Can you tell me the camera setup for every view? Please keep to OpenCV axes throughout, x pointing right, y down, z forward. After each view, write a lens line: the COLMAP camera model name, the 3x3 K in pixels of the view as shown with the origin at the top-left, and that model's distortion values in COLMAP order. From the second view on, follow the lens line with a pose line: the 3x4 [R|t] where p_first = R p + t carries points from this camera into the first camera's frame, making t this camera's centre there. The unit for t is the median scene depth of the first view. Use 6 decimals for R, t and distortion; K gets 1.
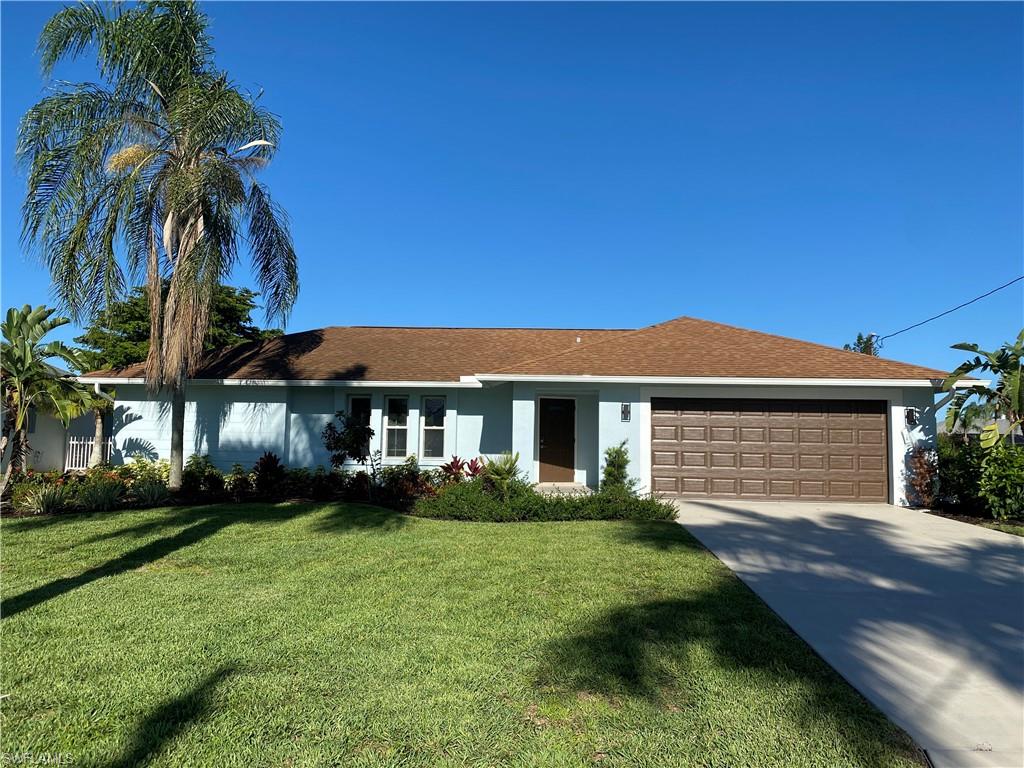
lens RADIAL K [[777.0, 0, 511.8], [0, 777.0, 386.3], [0, 0, 1]] dist [0.034504, -0.005849]
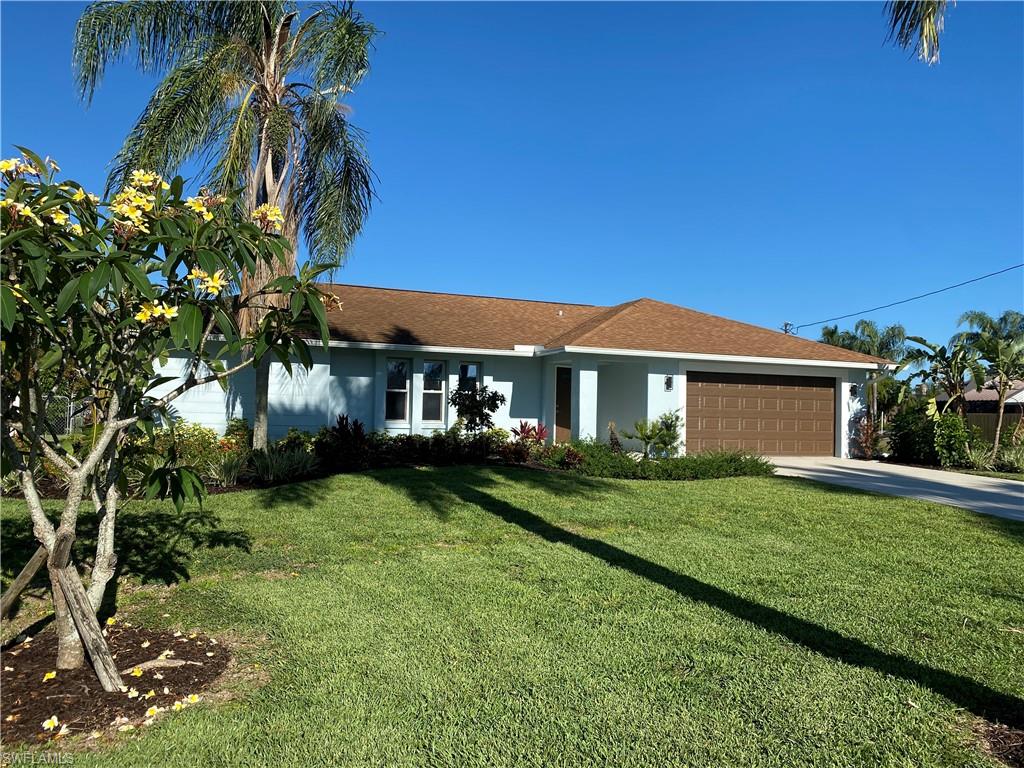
lens RADIAL K [[777.0, 0, 512.0], [0, 777.0, 382.3], [0, 0, 1]] dist [0.034504, -0.005849]
pose [[0.911734, 0.019383, 0.410325, -0.512146], [-0.040015, 0.998326, 0.041753, -0.006682], [-0.408828, -0.054487, 0.910983, 0.035117]]
